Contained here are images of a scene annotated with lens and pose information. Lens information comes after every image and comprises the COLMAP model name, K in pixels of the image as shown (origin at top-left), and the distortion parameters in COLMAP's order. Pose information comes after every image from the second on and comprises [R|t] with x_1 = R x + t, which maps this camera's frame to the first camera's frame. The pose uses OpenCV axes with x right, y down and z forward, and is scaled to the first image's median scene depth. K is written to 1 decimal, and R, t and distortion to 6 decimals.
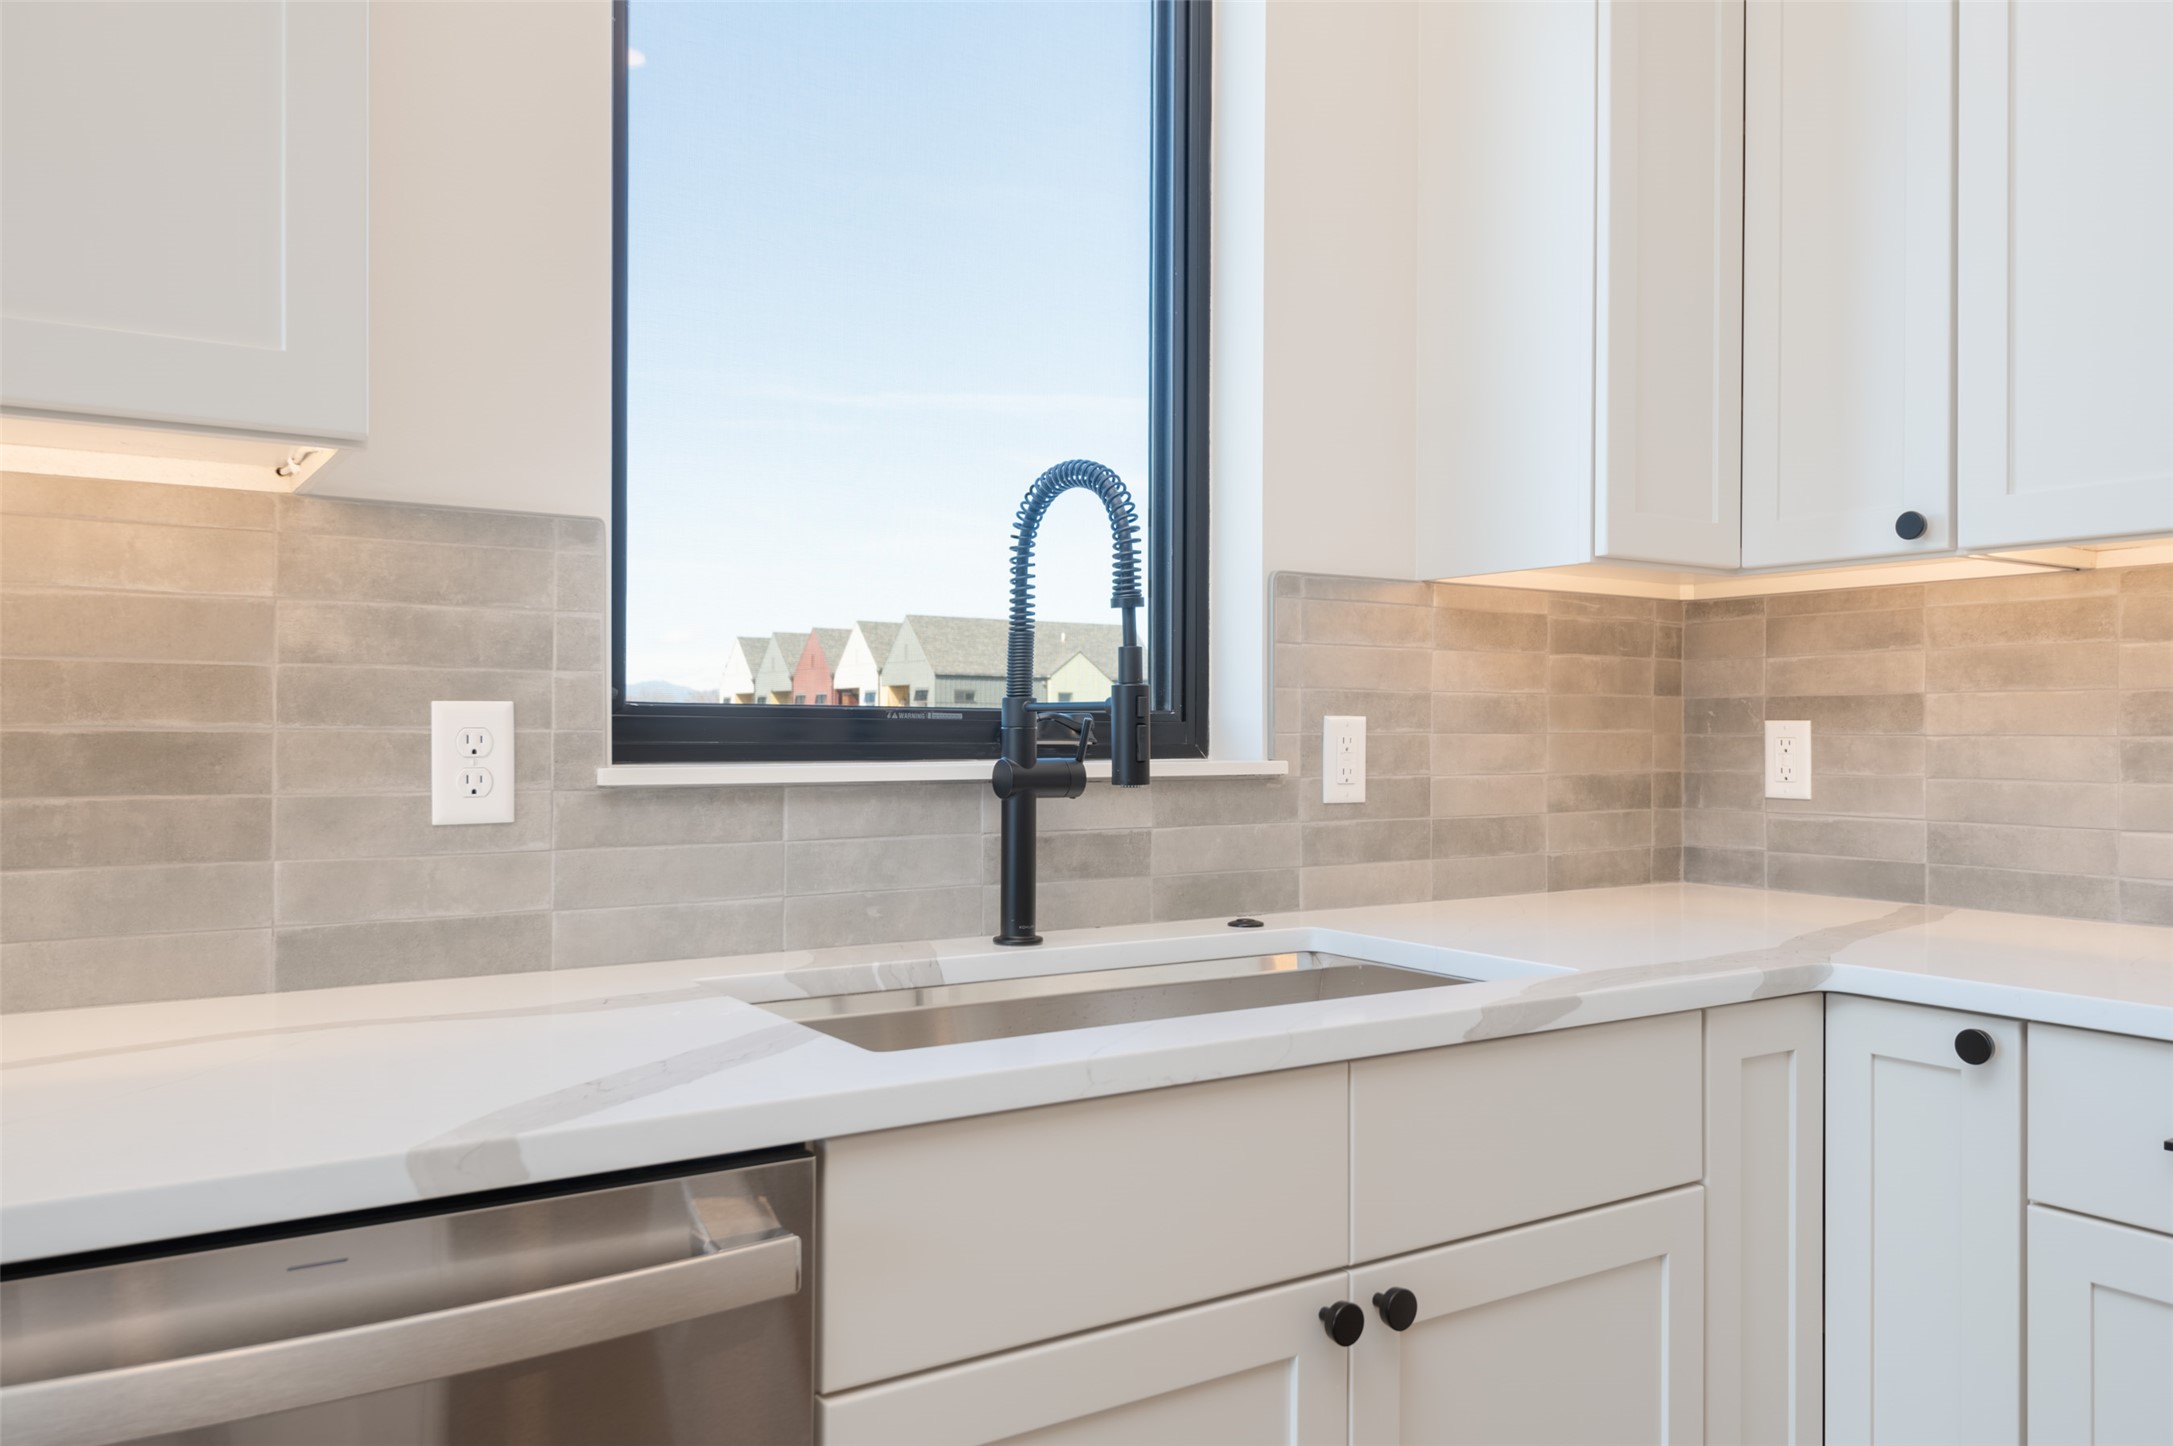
lens RADIAL K [[1596.8, 0, 1094.2], [0, 1596.8, 715.4], [0, 0, 1]] dist [0.027802, -0.003141]
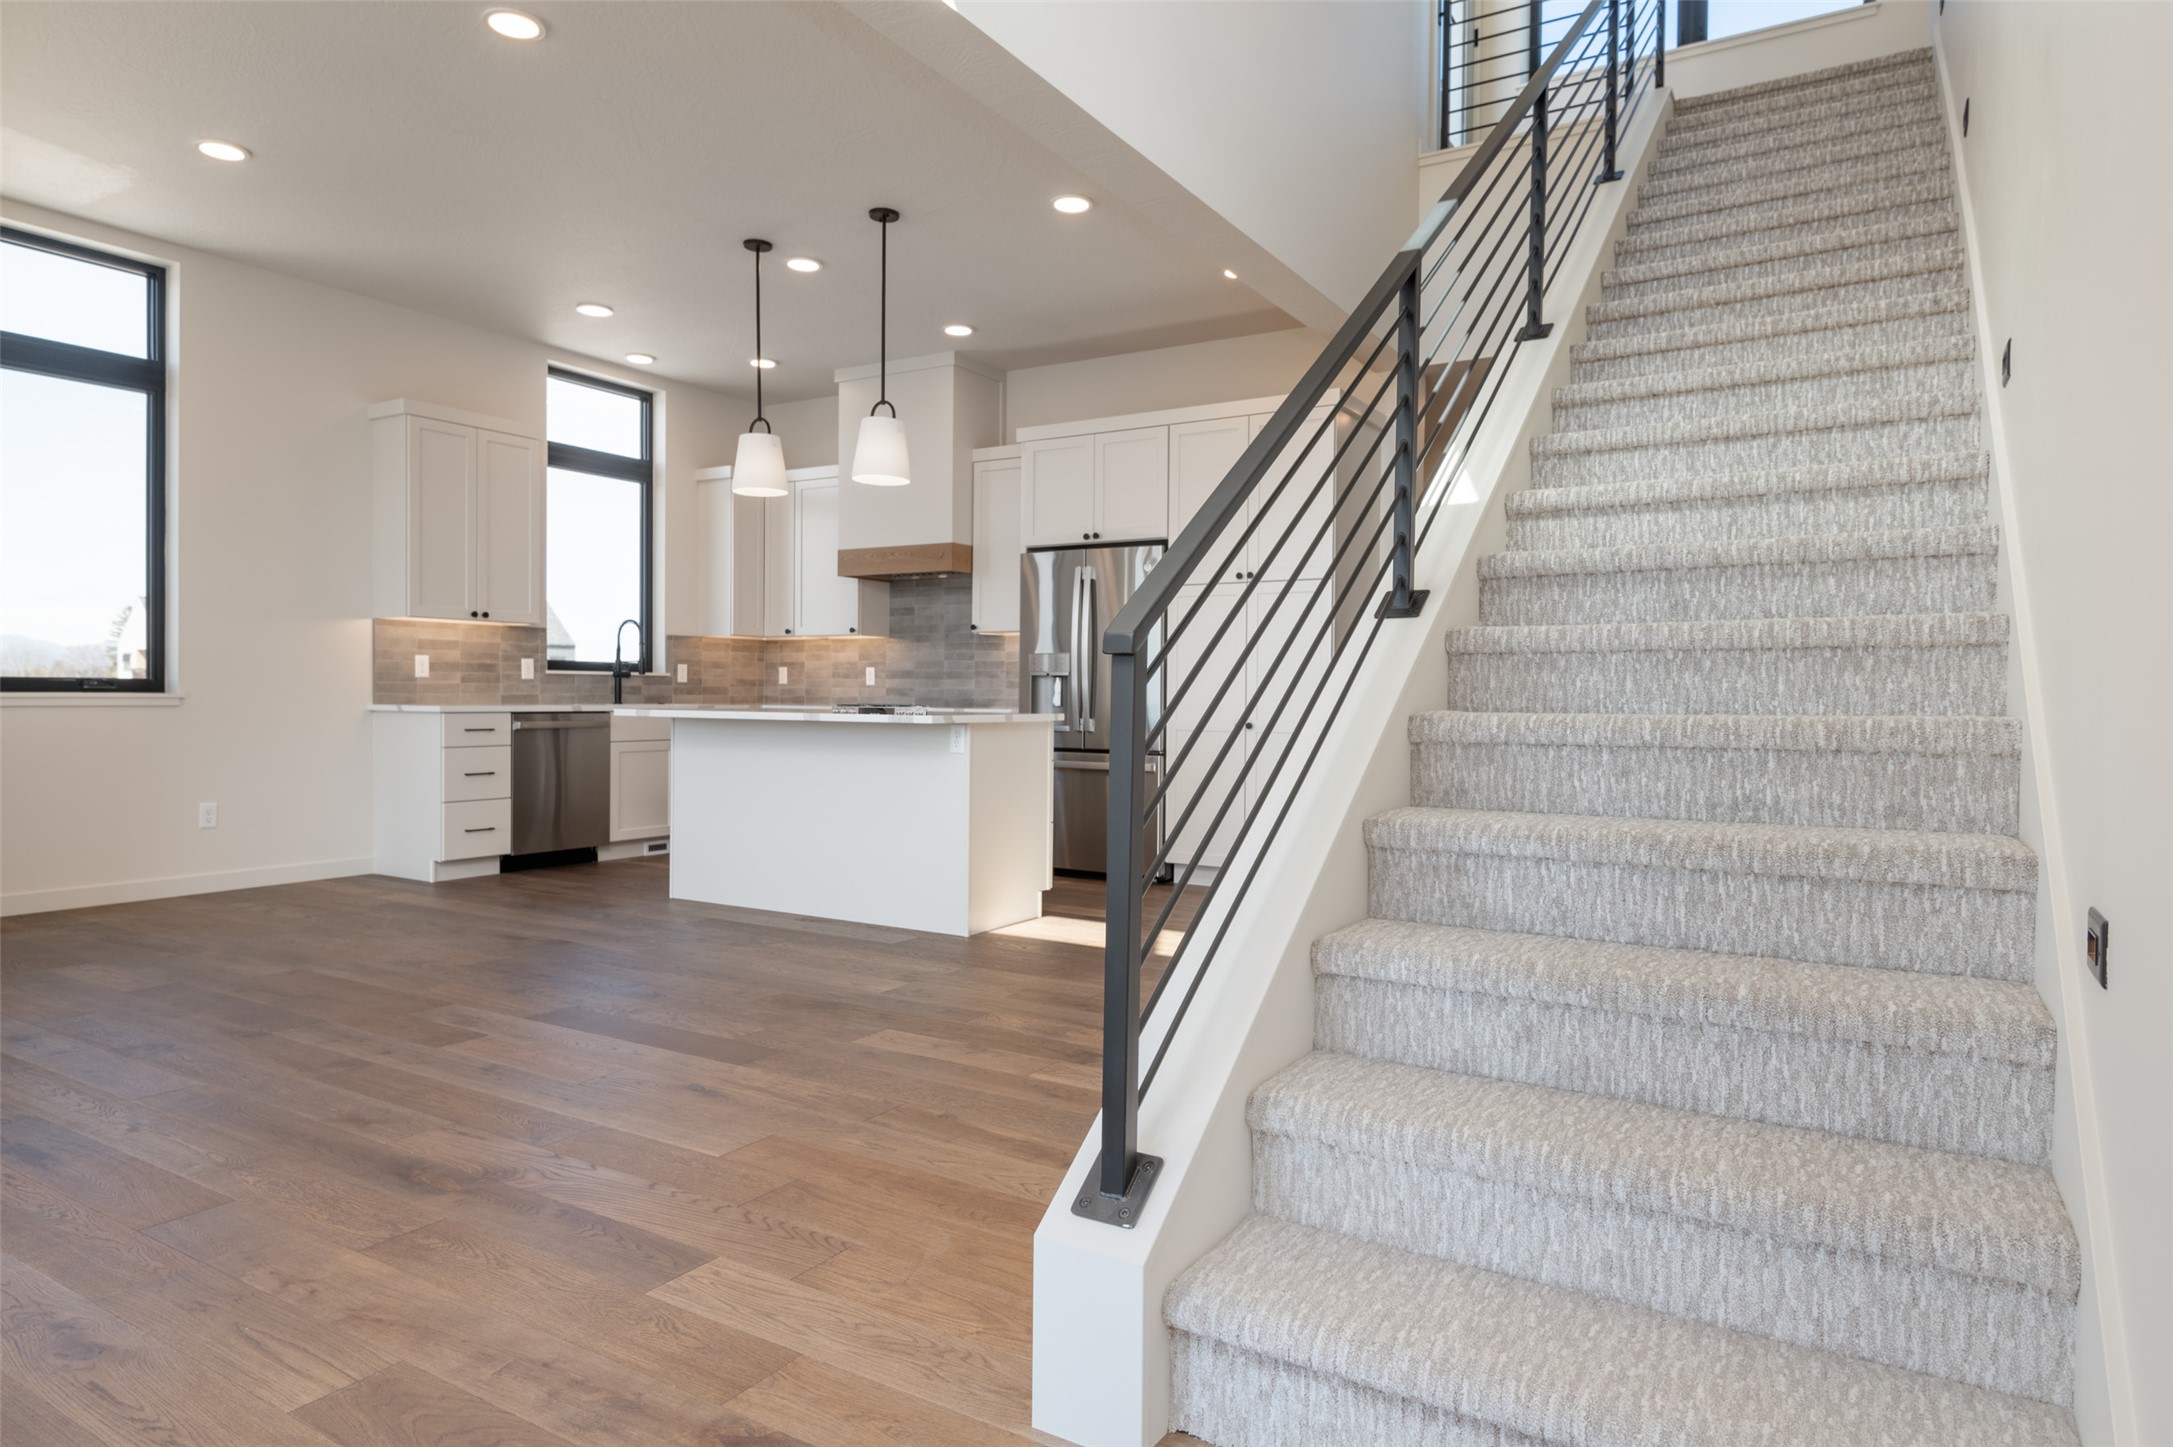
lens RADIAL K [[1248.9, 0, 1108.0], [0, 1248.9, 714.6], [0, 0, 1]] dist [0.003159, -0.003391]
pose [[0.900696, -0.002886, 0.434439, -0.353371], [-0.009655, 0.999598, 0.026657, 0.041857], [-0.434342, -0.028204, 0.900307, -3.208471]]
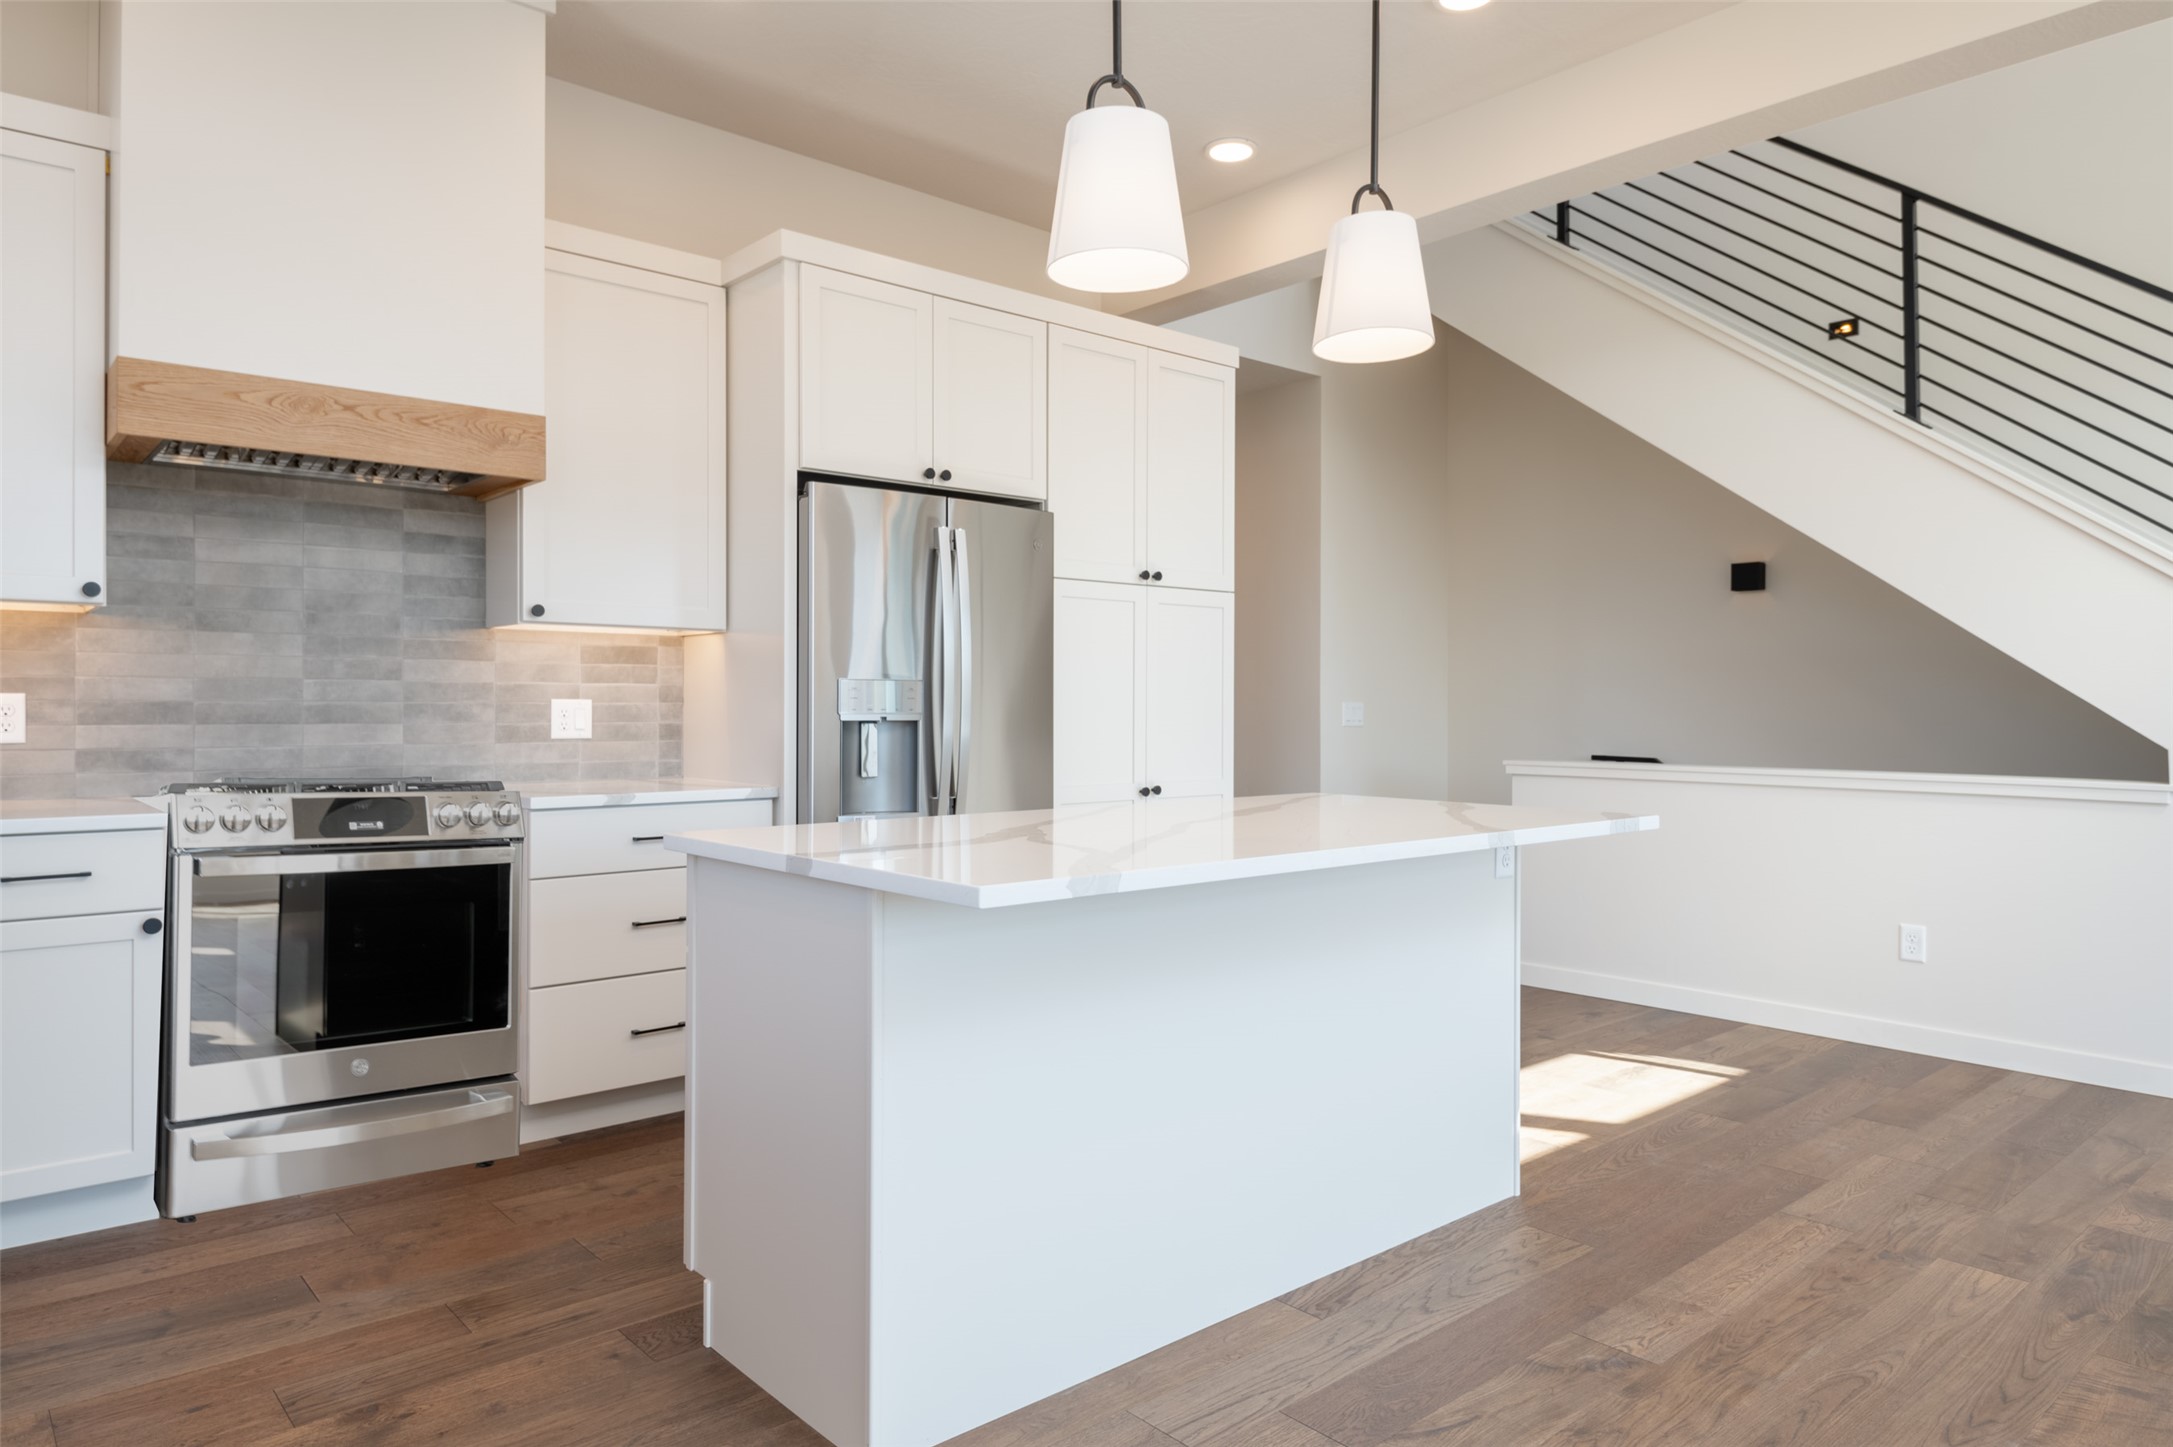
lens RADIAL K [[1341.4, 0, 1085.7], [0, 1341.4, 717.1], [0, 0, 1]] dist [0.010678, -0.011007]
pose [[-0.127406, -0.013954, 0.991752, -0.978867], [-0.014724, 0.999817, 0.012176, -0.005648], [-0.991741, -0.013051, -0.127589, -0.190780]]
